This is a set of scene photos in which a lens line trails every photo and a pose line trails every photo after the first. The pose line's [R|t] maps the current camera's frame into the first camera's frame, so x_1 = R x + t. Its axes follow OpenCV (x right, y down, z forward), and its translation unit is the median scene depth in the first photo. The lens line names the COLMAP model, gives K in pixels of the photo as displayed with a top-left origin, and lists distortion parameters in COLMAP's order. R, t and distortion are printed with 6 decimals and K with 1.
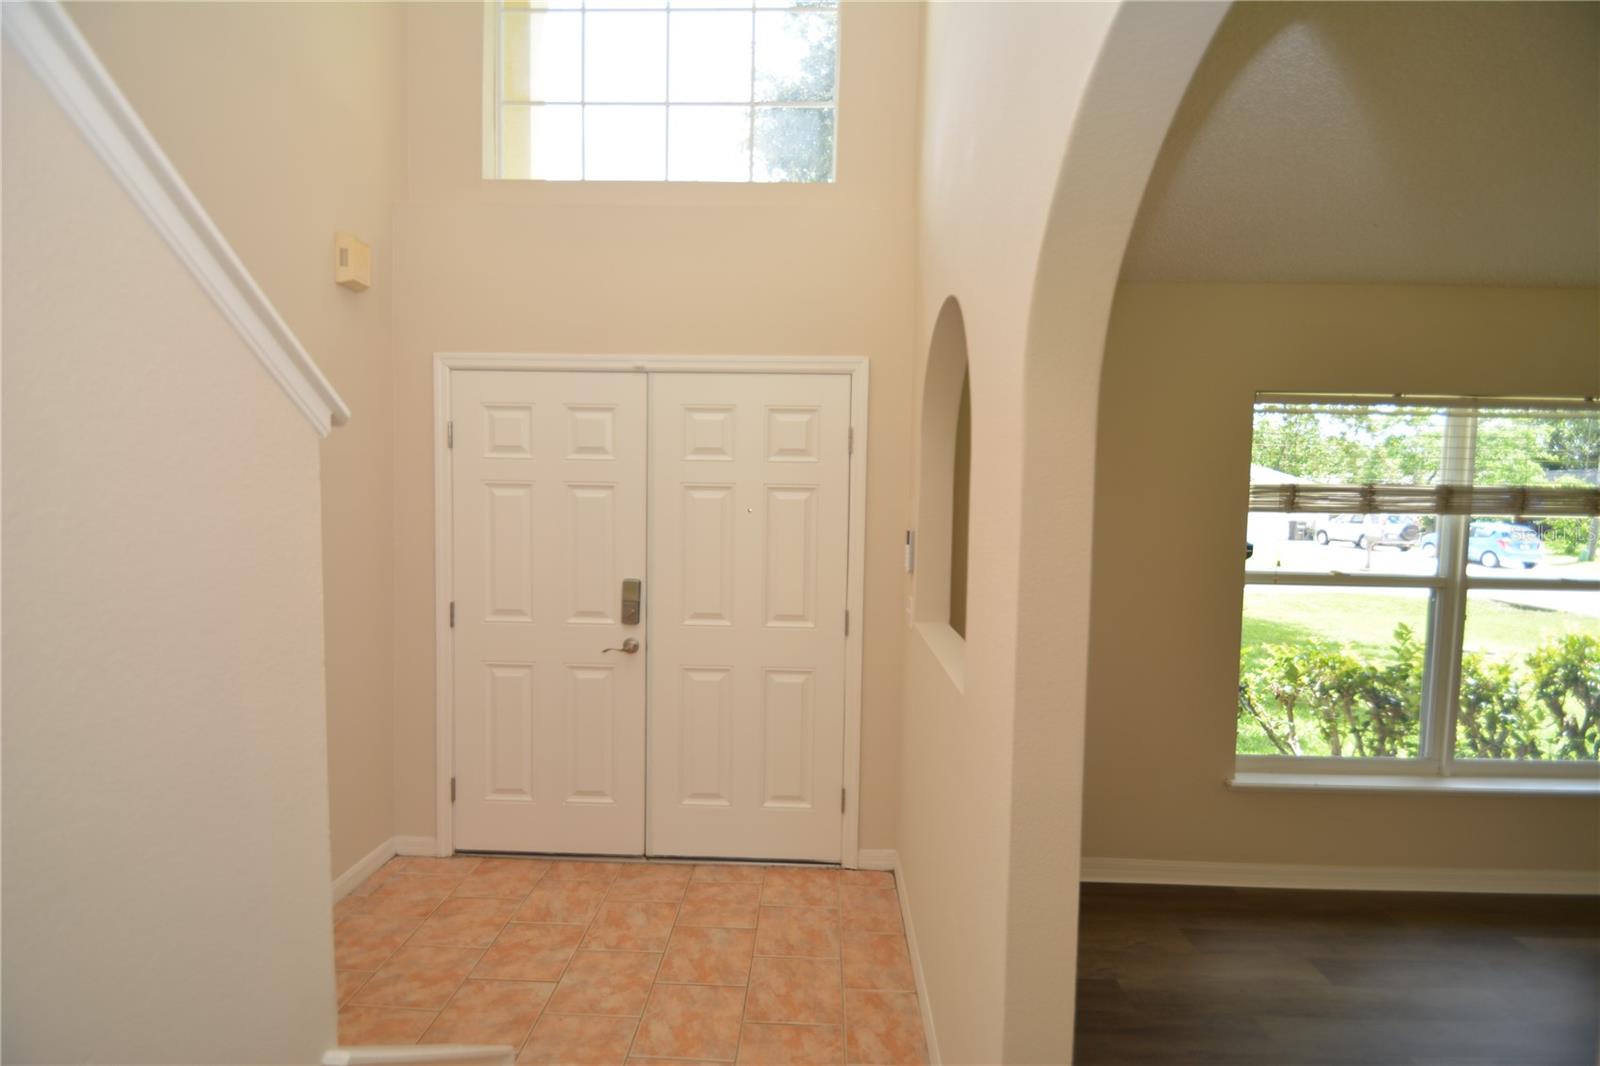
lens RADIAL K [[701.4, 0, 833.1], [0, 701.4, 571.3], [0, 0, 1]] dist [0.013144, -0.013574]
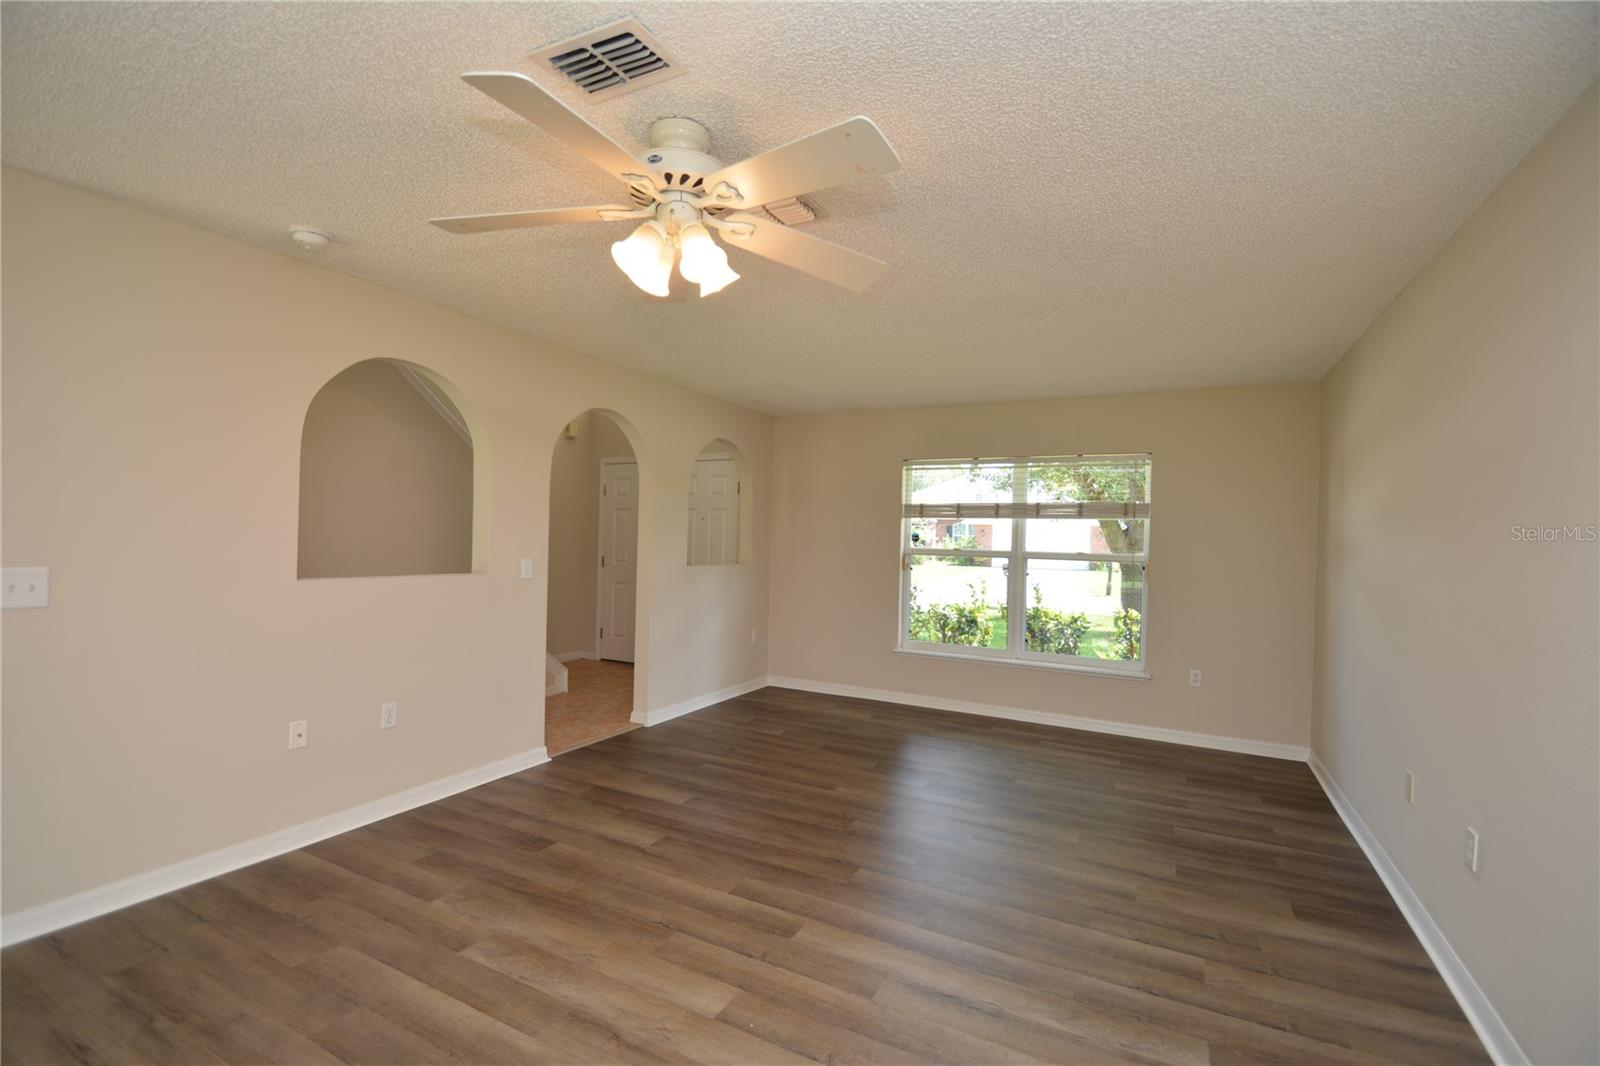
lens RADIAL K [[701.4, 0, 799.8], [0, 701.4, 529.6], [0, 0, 1]] dist [0.013144, -0.013574]
pose [[0.902634, 0.000902, -0.430407, 1.182303], [-0.031429, 0.997466, -0.063821, 0.088999], [0.429259, 0.071134, 0.900376, -0.967484]]
